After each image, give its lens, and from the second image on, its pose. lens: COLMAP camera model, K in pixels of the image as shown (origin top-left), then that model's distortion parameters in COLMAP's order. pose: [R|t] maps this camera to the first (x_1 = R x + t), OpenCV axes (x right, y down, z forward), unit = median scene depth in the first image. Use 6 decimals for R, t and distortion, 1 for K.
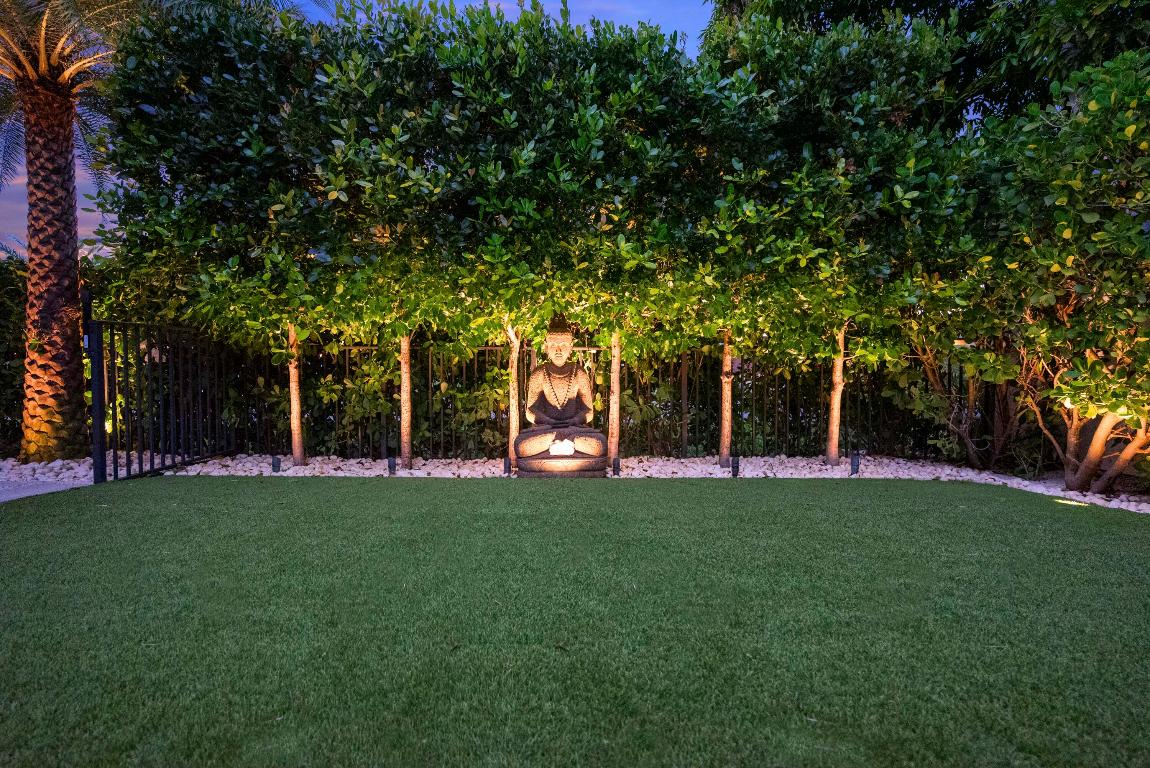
lens RADIAL K [[530.4, 0, 575.0], [0, 530.4, 384.0], [0, 0, 1]] dist [-0.000912, -0.000060]
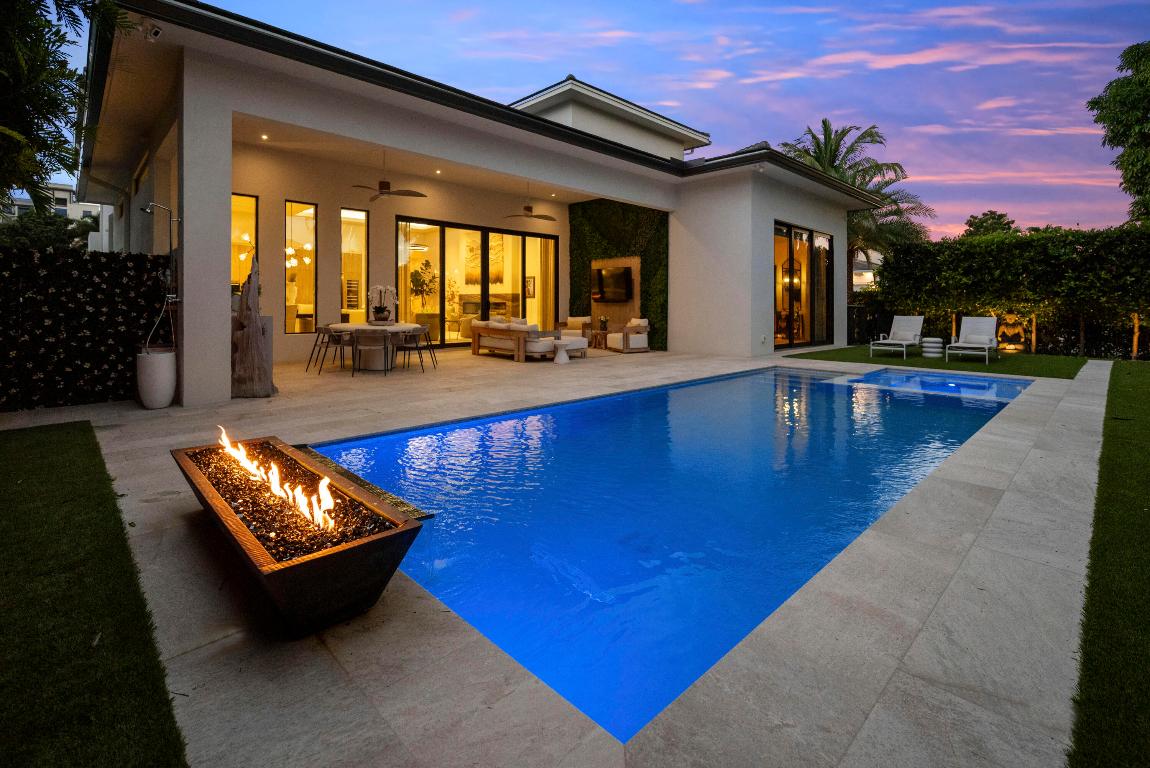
lens RADIAL K [[533.0, 0, 576.9], [0, 533.0, 297.7], [0, 0, 1]] dist [-0.002252, -0.000502]
pose [[0.700763, -0.003065, -0.713387, 0.515850], [-0.037557, 0.998445, -0.041183, 0.048892], [0.712405, 0.055653, 0.699559, -3.806146]]
